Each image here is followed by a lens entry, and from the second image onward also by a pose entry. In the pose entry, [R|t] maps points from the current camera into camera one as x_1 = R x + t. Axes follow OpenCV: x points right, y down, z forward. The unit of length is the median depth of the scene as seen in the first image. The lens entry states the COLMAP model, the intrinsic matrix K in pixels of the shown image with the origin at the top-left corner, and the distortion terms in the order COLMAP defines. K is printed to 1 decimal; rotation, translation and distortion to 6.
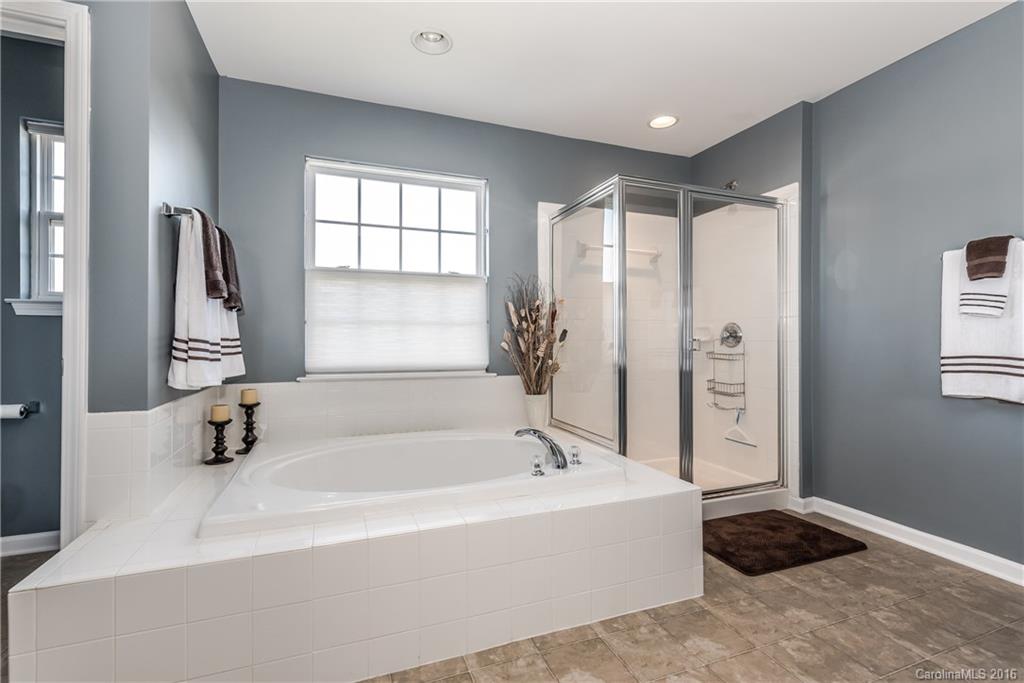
lens RADIAL K [[443.3, 0, 512.7], [0, 443.3, 335.8], [0, 0, 1]] dist [-0.003929, -0.000213]
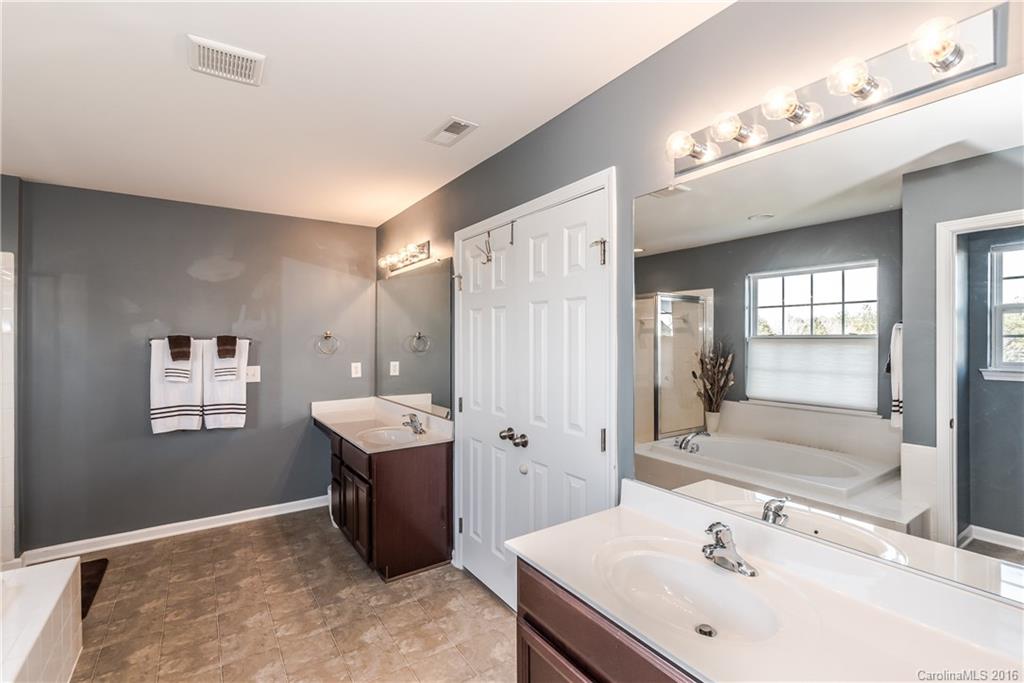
lens RADIAL K [[443.3, 0, 512.6], [0, 443.3, 345.0], [0, 0, 1]] dist [-0.003929, -0.000213]
pose [[-0.250434, 0.001039, 0.968133, -0.860612], [-0.006685, 0.999974, -0.002802, -0.185554], [-0.968111, -0.007174, -0.250421, 0.181252]]
